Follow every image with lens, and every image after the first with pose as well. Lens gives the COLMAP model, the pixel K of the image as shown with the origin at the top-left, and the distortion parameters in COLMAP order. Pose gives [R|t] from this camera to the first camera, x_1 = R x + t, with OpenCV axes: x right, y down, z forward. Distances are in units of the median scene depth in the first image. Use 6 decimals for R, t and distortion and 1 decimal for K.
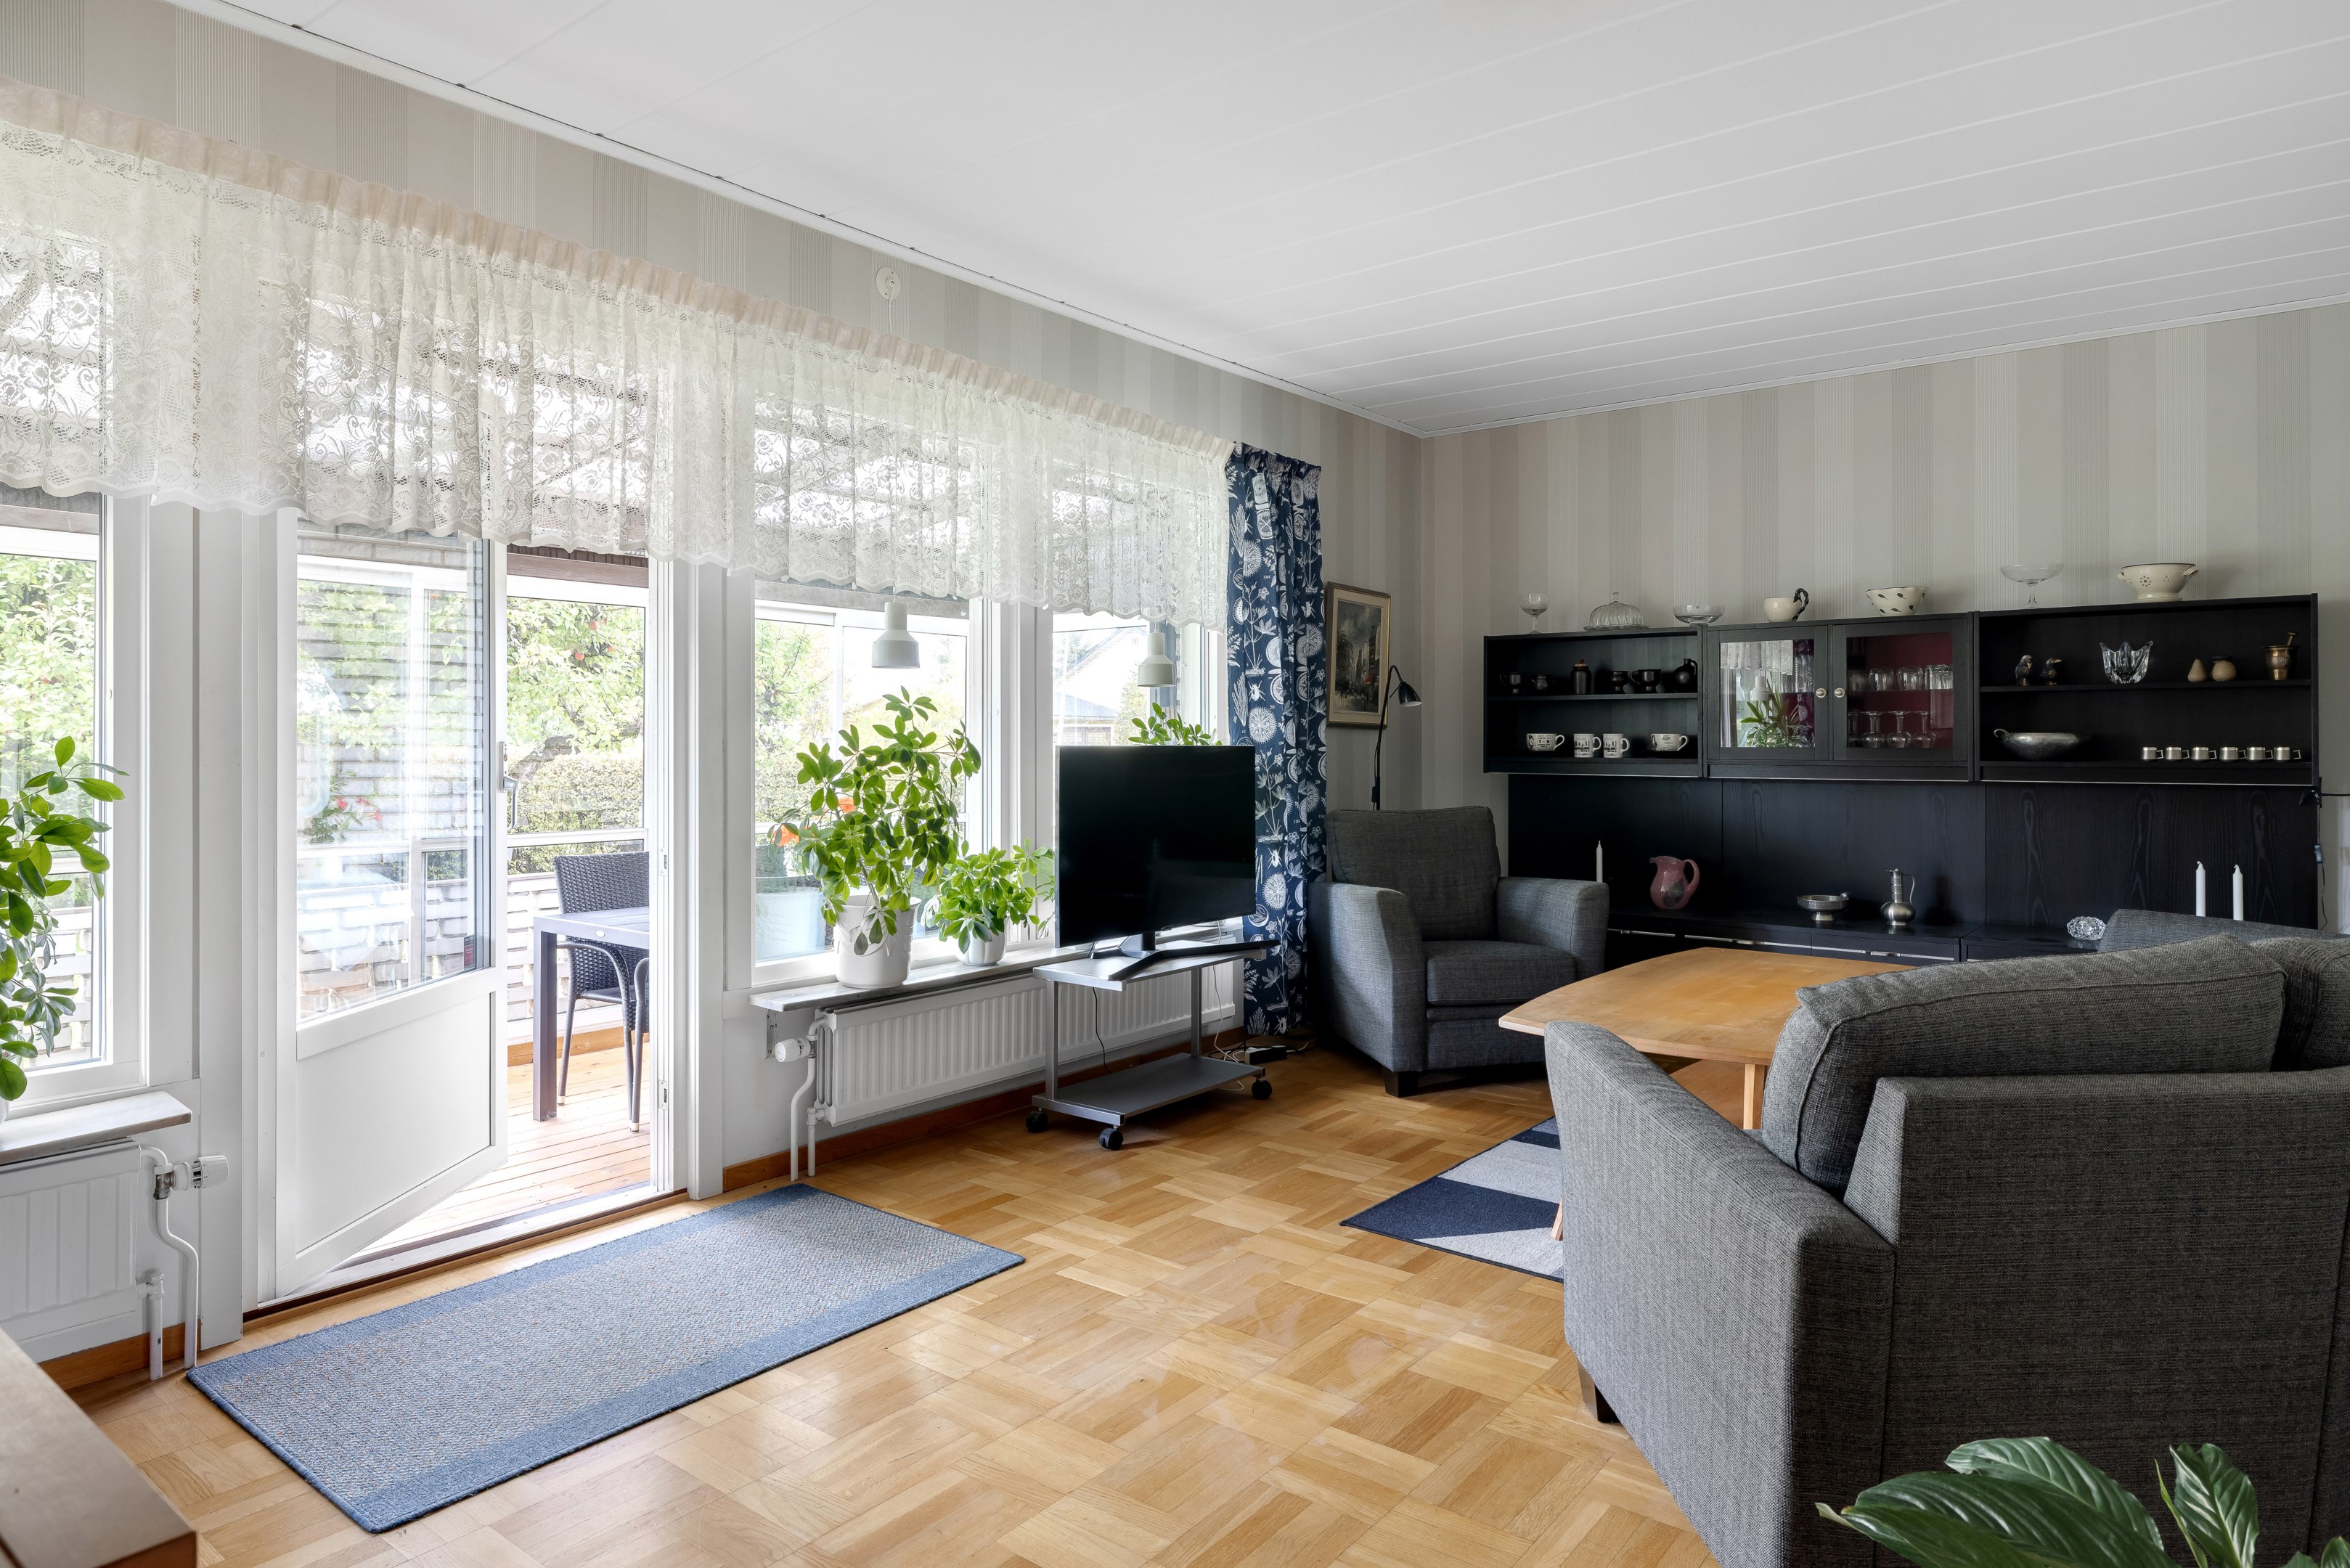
lens RADIAL K [[1376.1, 0, 1175.2], [0, 1376.1, 735.6], [0, 0, 1]] dist [-0.002781, -0.000193]
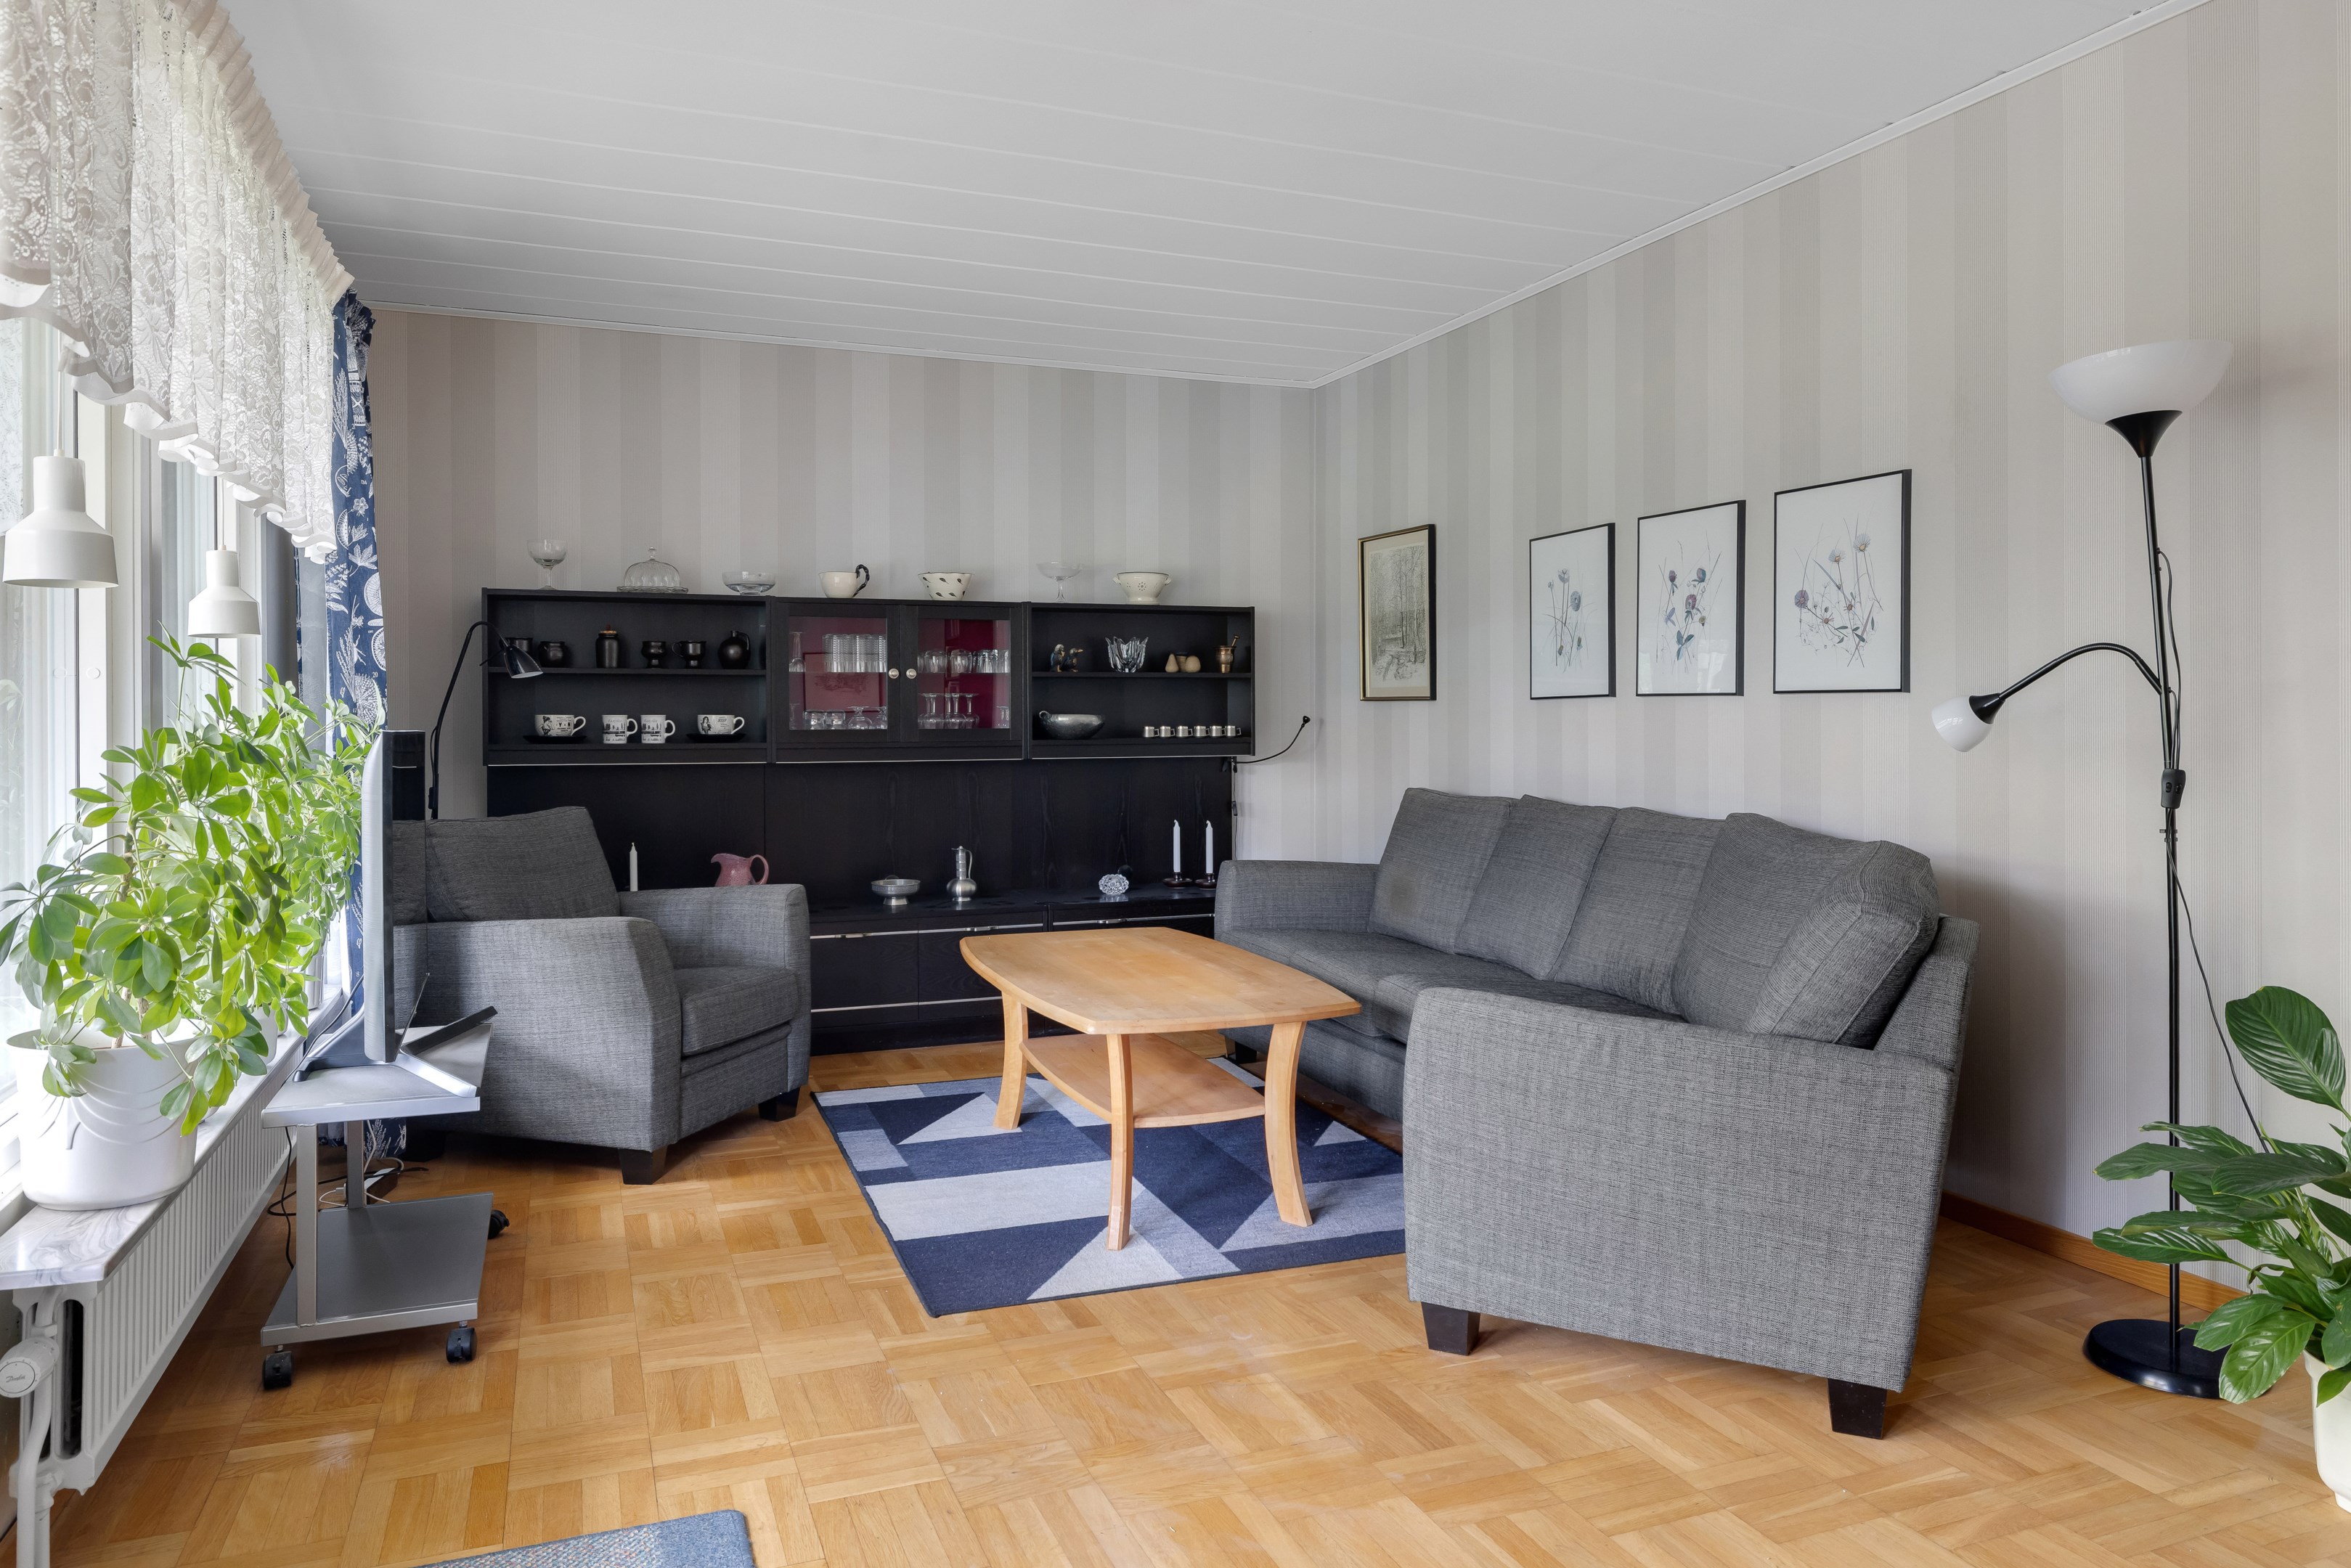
lens RADIAL K [[1549.7, 0, 1176.0], [0, 1549.7, 726.7], [0, 0, 1]] dist [0.000299, 0.000643]
pose [[0.505419, -0.005043, 0.862859, -0.493584], [0.001079, 0.999986, 0.005212, 0.001670], [-0.862873, -0.001703, 0.505418, 0.343079]]
